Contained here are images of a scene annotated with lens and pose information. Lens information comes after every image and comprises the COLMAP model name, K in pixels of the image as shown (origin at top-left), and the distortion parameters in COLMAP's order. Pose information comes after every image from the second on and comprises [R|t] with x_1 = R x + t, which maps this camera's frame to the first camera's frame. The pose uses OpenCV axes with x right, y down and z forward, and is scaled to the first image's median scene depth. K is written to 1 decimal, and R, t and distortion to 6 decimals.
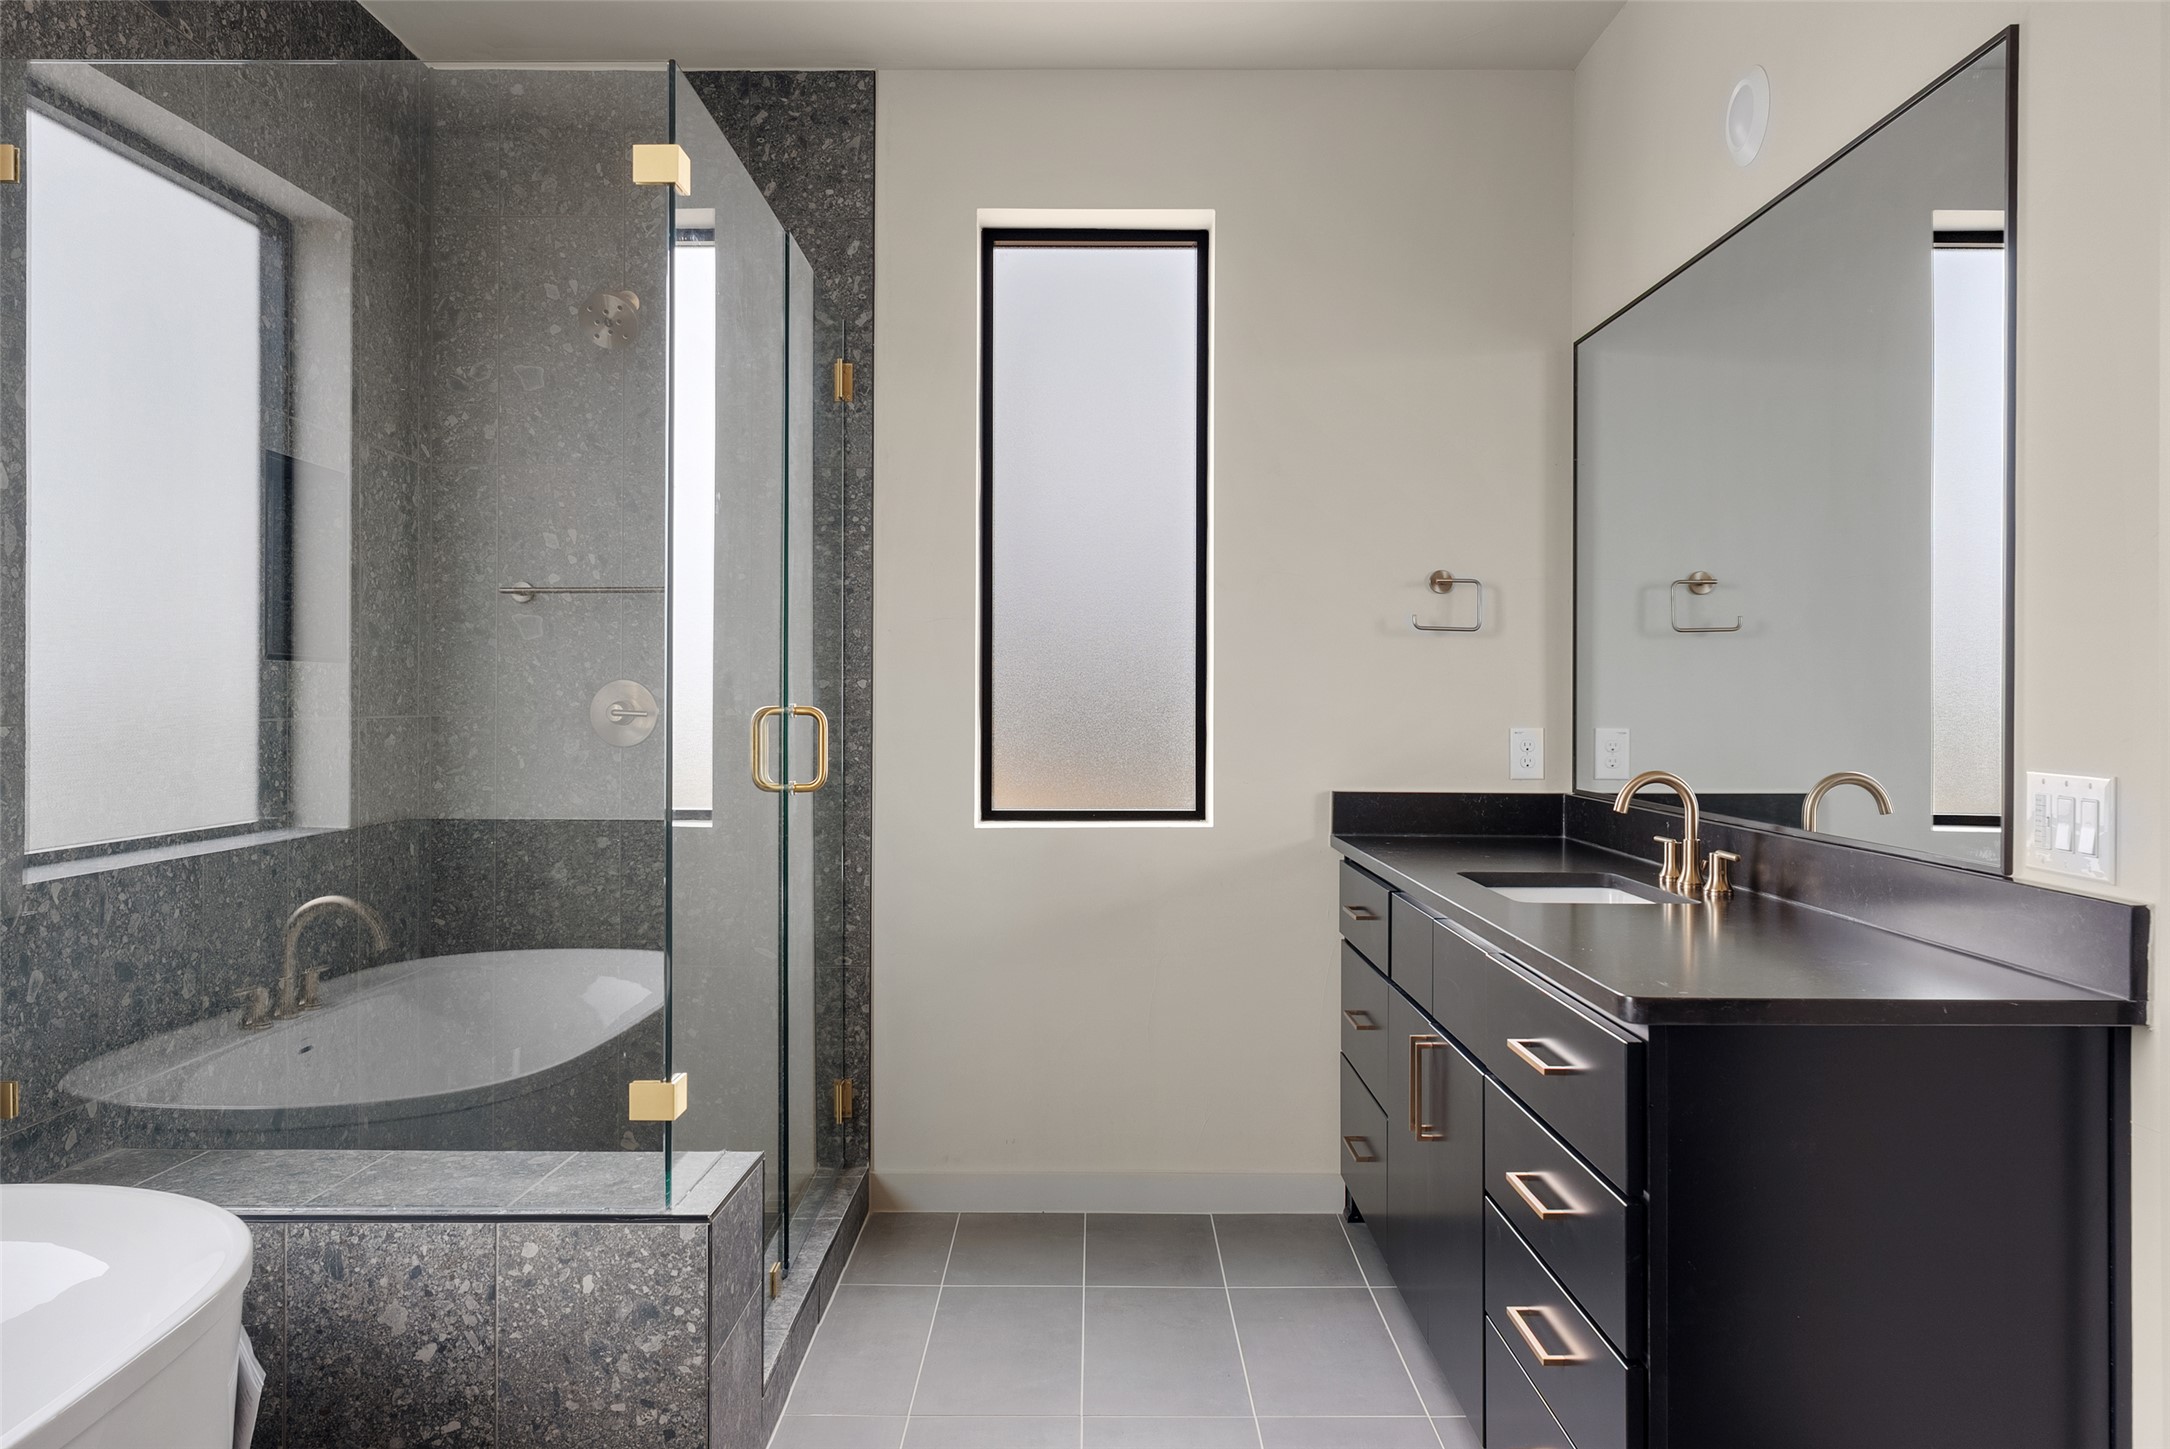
lens RADIAL K [[1581.5, 0, 1083.5], [0, 1581.5, 710.2], [0, 0, 1]] dist [0.013271, 0.001418]
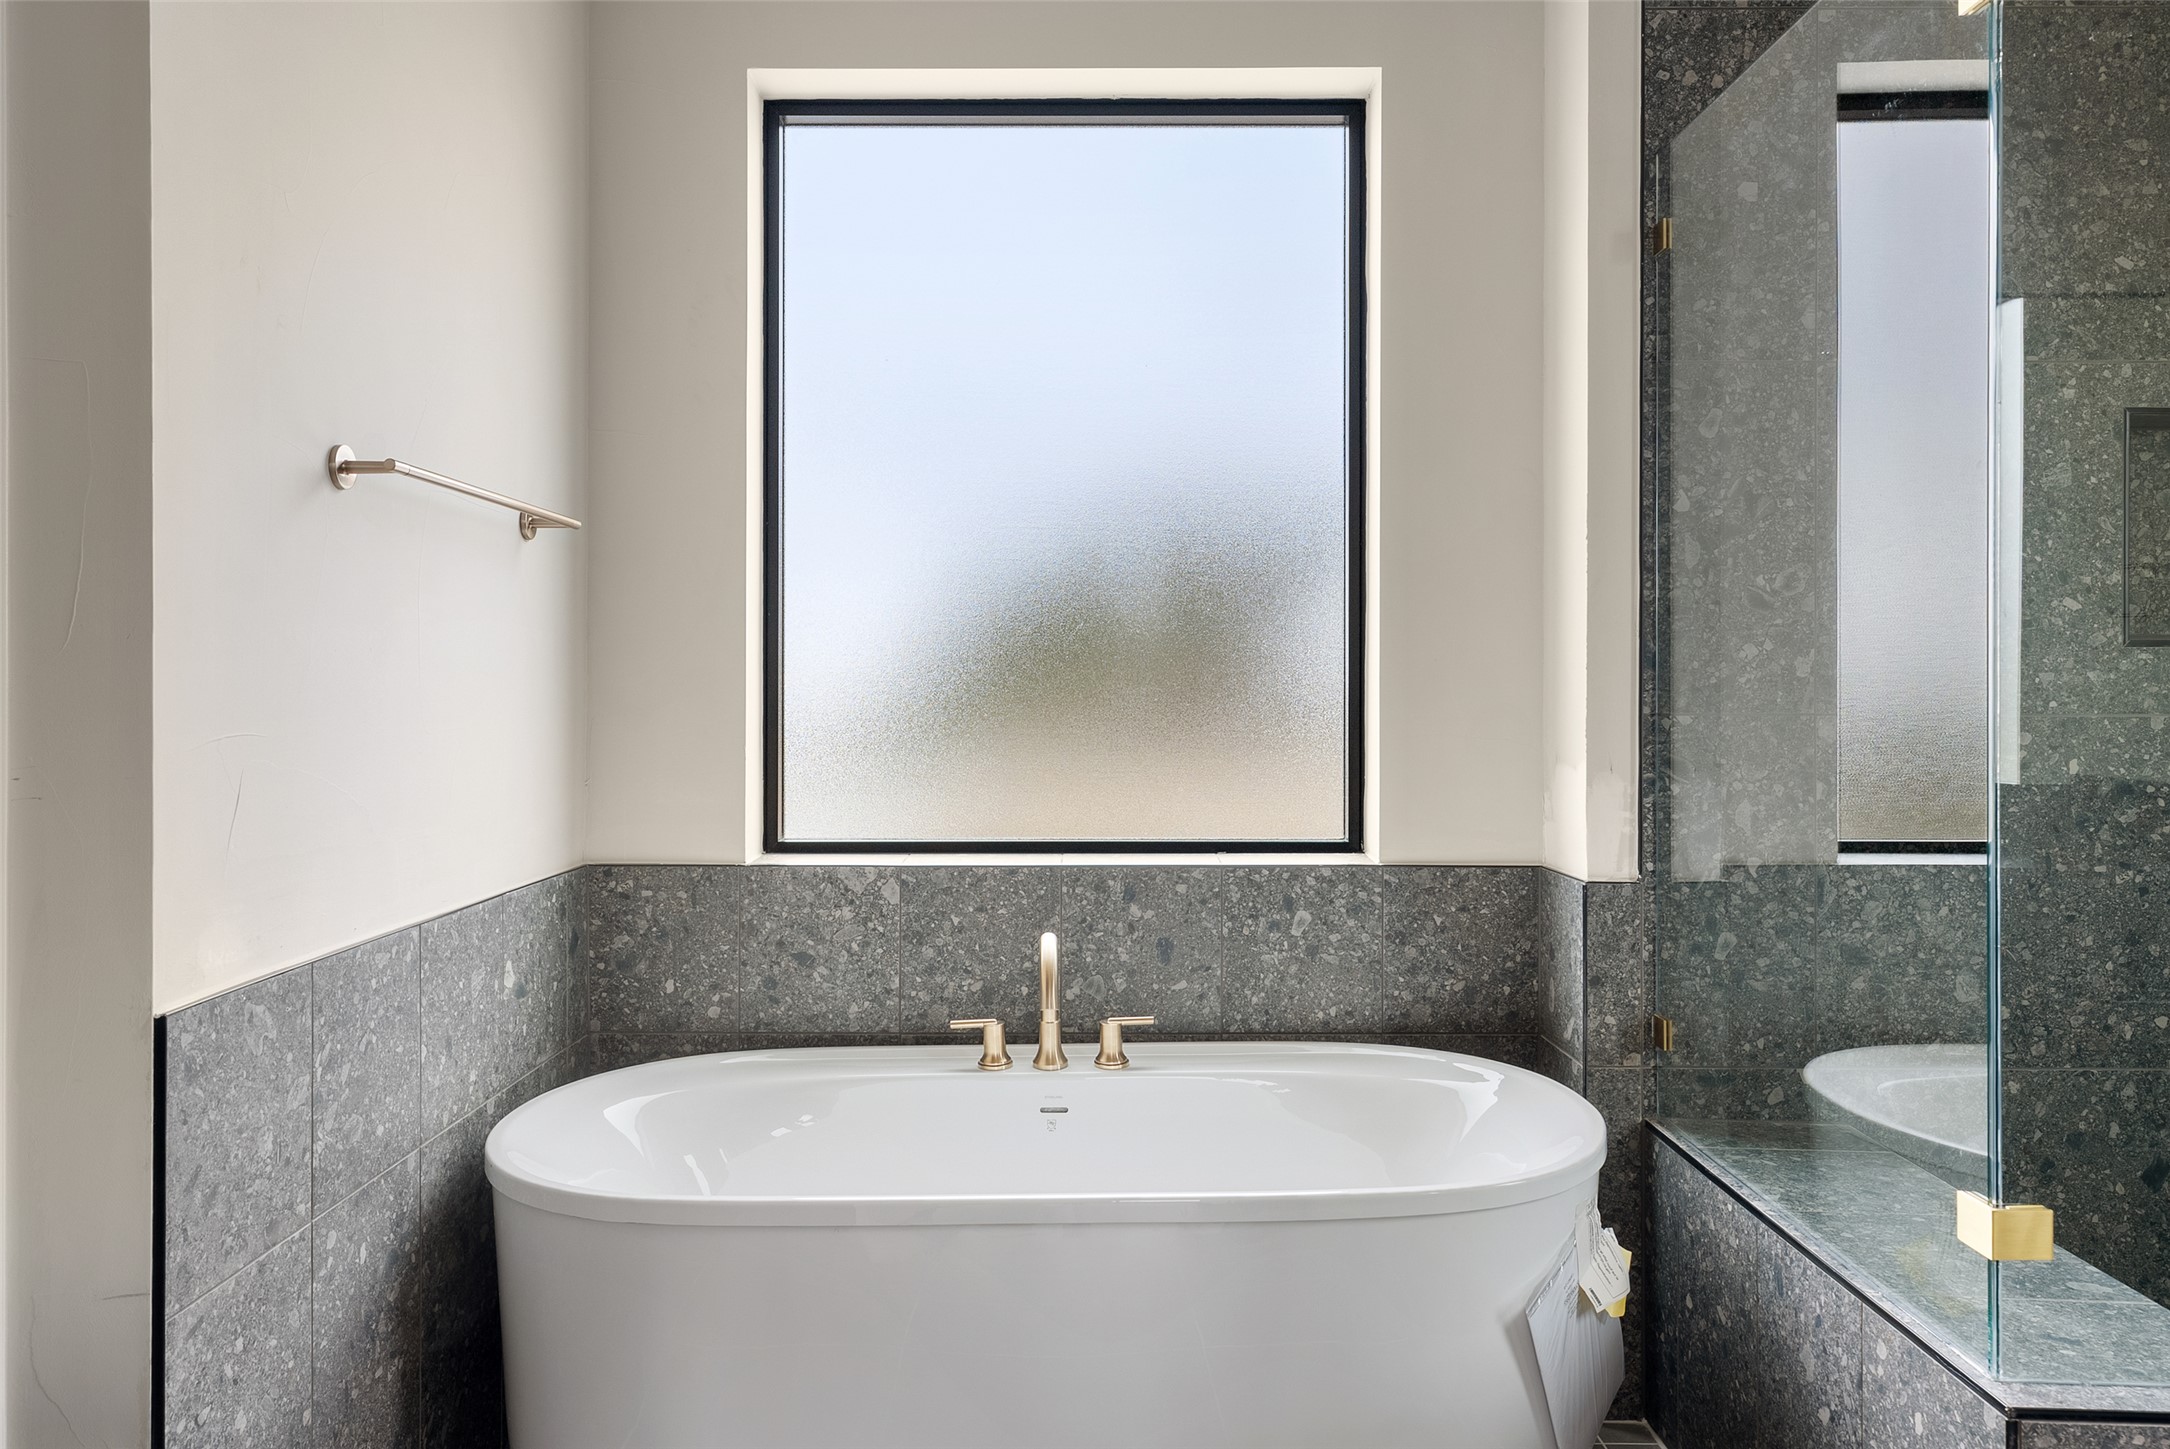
lens RADIAL K [[1524.1, 0, 1082.2], [0, 1524.1, 700.8], [0, 0, 1]] dist [0.005471, 0.001704]
pose [[-0.006153, -0.002562, -0.999978, 0.419221], [-0.005934, 0.999979, -0.002526, 0.004659], [0.999963, 0.005919, -0.006168, 0.538887]]
